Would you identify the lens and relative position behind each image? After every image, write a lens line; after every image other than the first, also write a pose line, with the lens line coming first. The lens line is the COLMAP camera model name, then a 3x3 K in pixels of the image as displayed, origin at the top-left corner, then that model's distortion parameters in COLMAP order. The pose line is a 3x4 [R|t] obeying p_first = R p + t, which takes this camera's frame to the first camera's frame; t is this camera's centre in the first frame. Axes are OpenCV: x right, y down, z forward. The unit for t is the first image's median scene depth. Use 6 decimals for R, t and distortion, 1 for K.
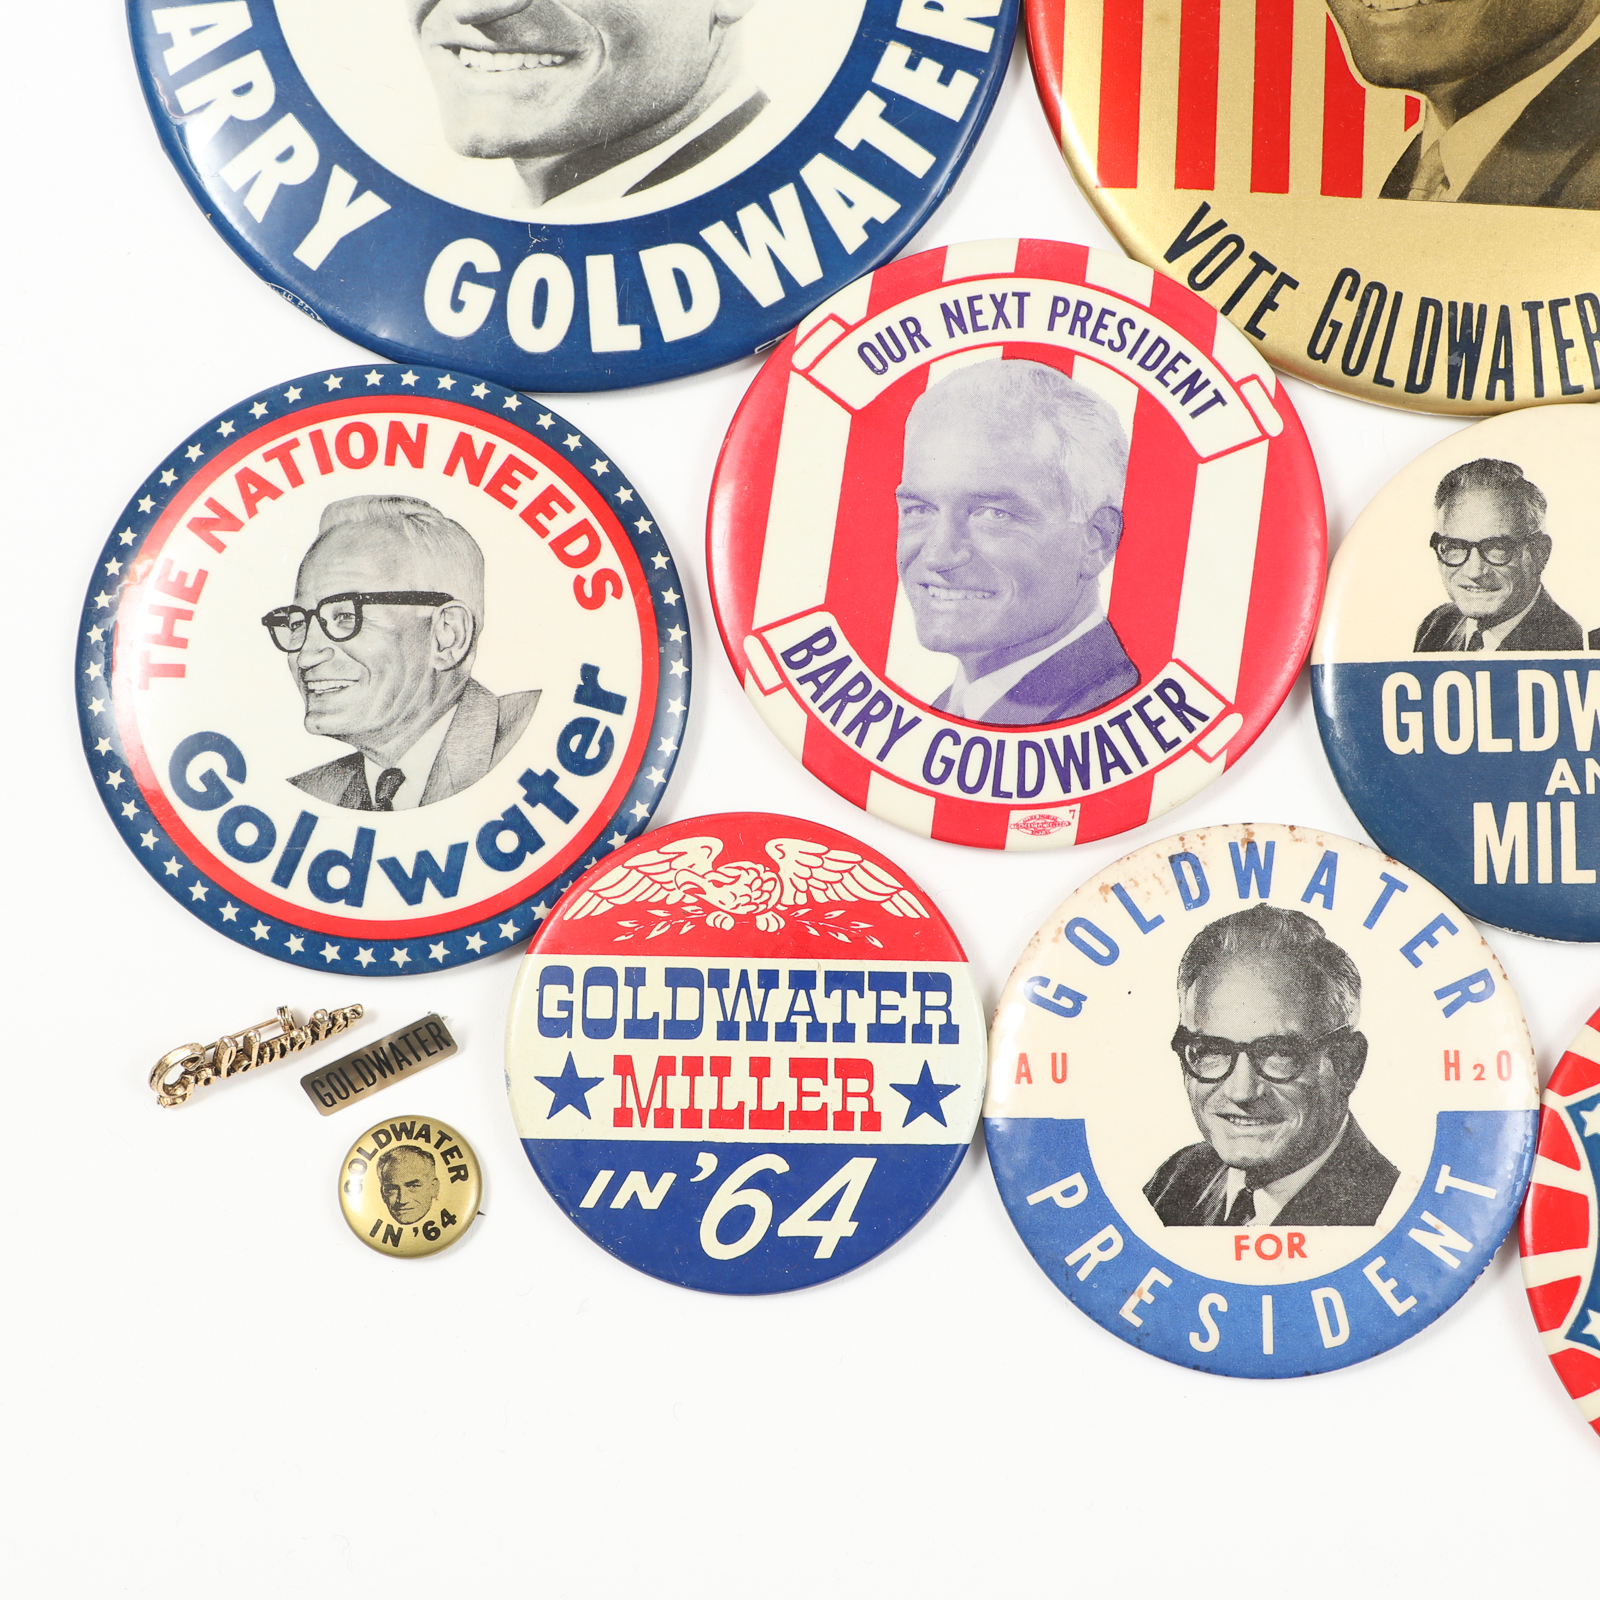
lens RADIAL K [[3140.0, 0, 799.1], [0, 3140.0, 892.5], [0, 0, 1]] dist [-0.107768, 0.318069]
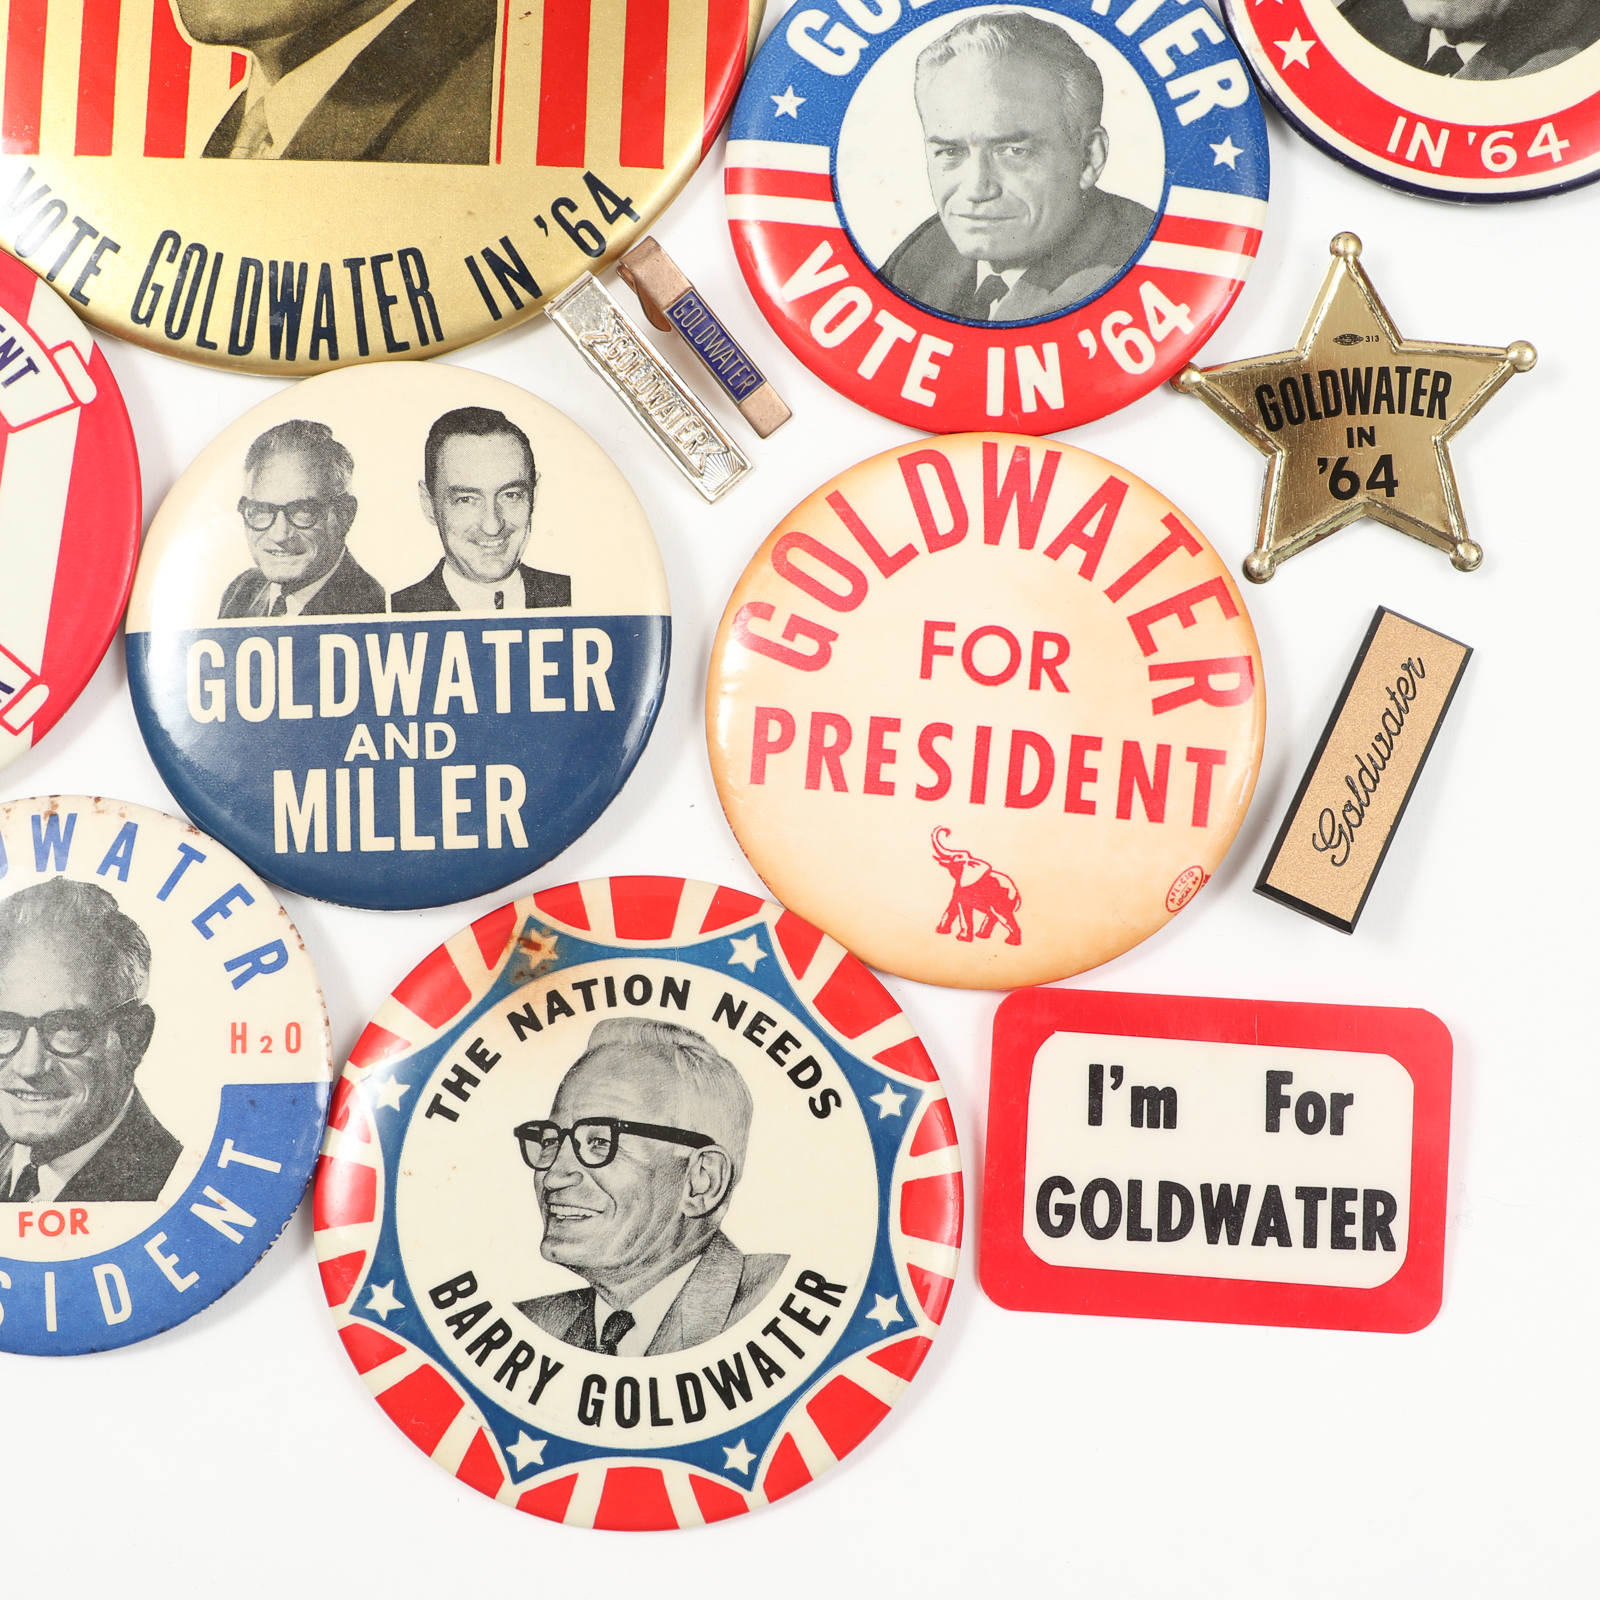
lens RADIAL K [[3140.0, 0, 799.1], [0, 3140.0, 892.5], [0, 0, 1]] dist [-0.107768, 0.318069]
pose [[0.999414, -0.015658, -0.030422, 0.410115], [0.016048, 0.999792, 0.012610, -0.000144], [0.030219, -0.013091, 0.999458, 0.019606]]
